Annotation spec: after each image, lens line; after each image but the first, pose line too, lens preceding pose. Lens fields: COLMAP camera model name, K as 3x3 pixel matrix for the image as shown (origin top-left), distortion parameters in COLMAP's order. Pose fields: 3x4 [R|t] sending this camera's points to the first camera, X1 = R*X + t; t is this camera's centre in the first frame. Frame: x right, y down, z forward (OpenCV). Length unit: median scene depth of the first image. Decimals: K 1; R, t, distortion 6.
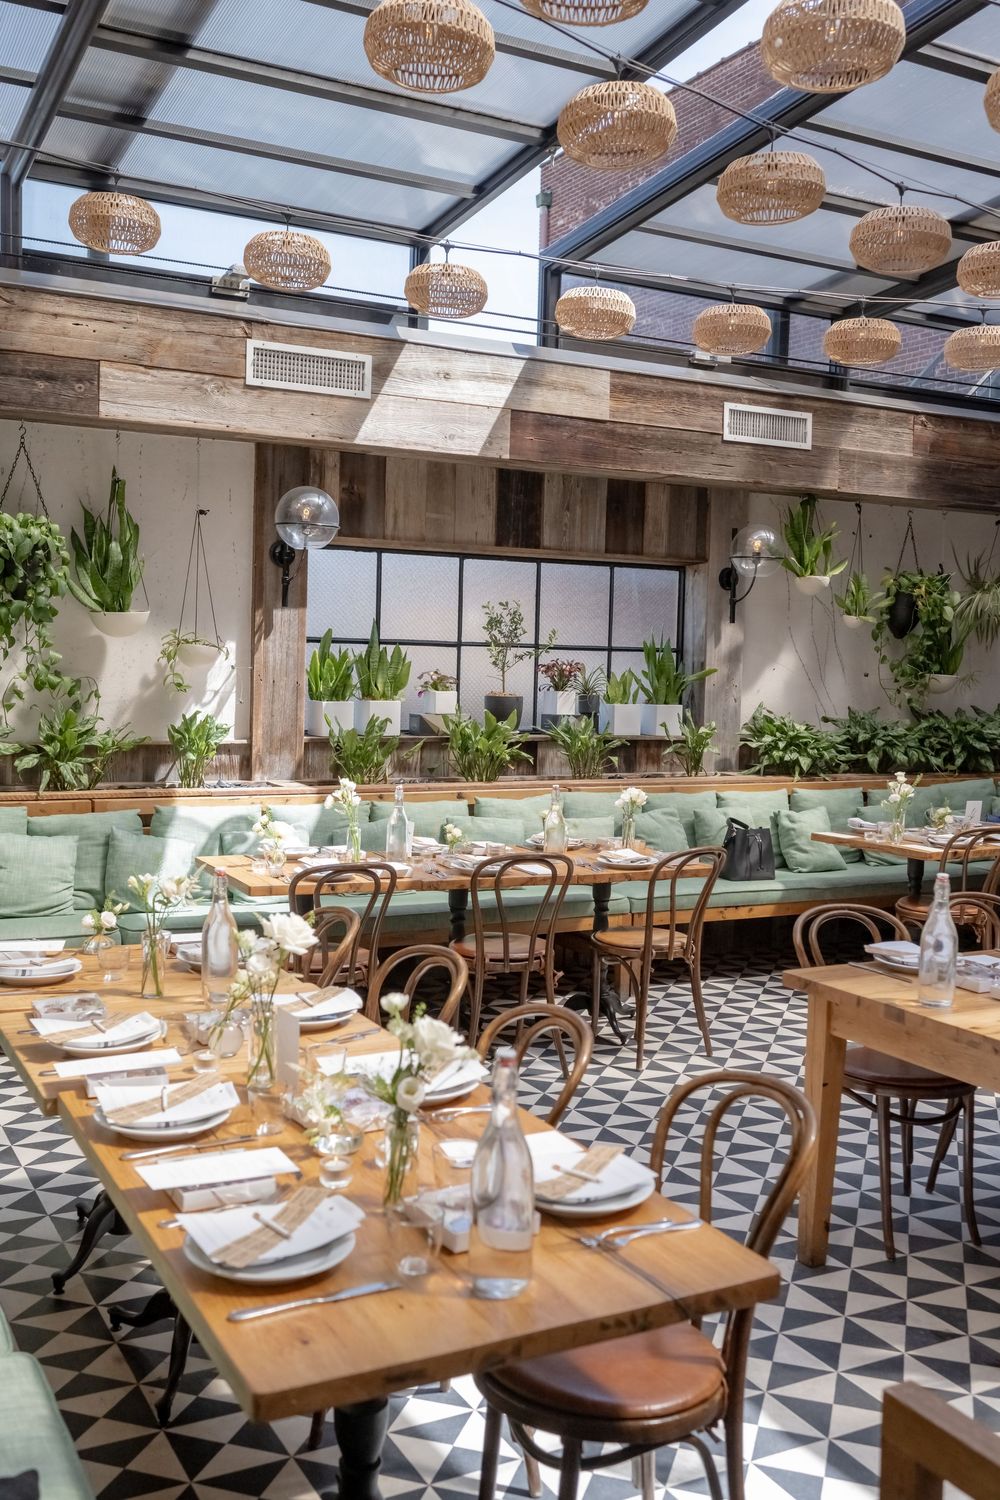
lens RADIAL K [[1445.2, 0, 500.6], [0, 1445.2, 753.4], [0, 0, 1]] dist [-0.002264, 0.000000]
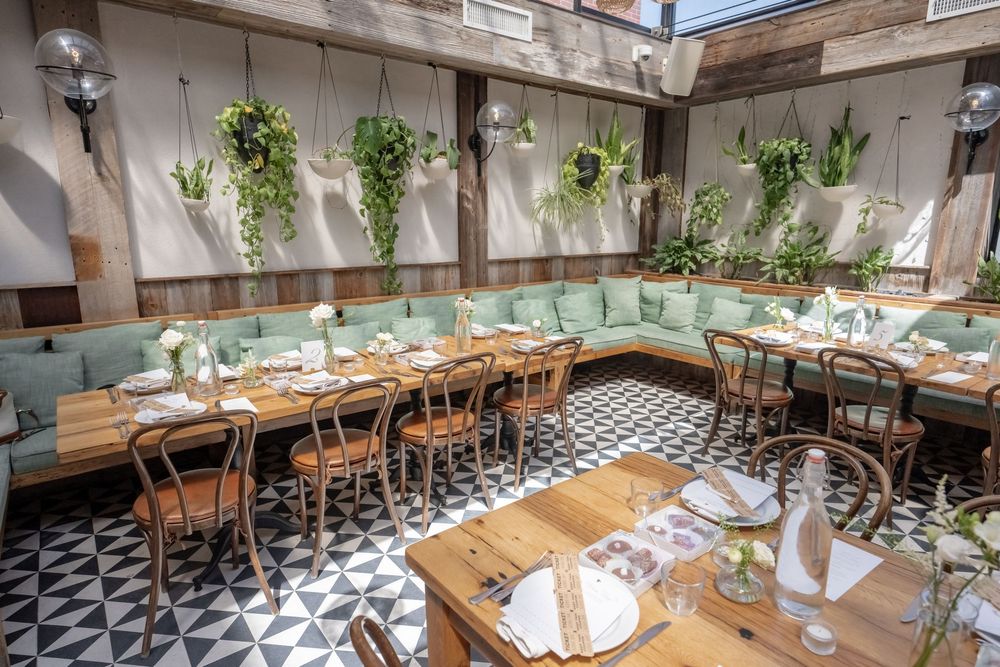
lens RADIAL K [[572.8, 0, 501.8], [0, 572.8, 340.8], [0, 0, 1]] dist [0.000321, 0.003644]
pose [[0.171089, 0.190000, -0.966762, 0.368923], [-0.053941, 0.981564, 0.183363, -0.019685], [0.983778, 0.020777, 0.178184, 0.464291]]
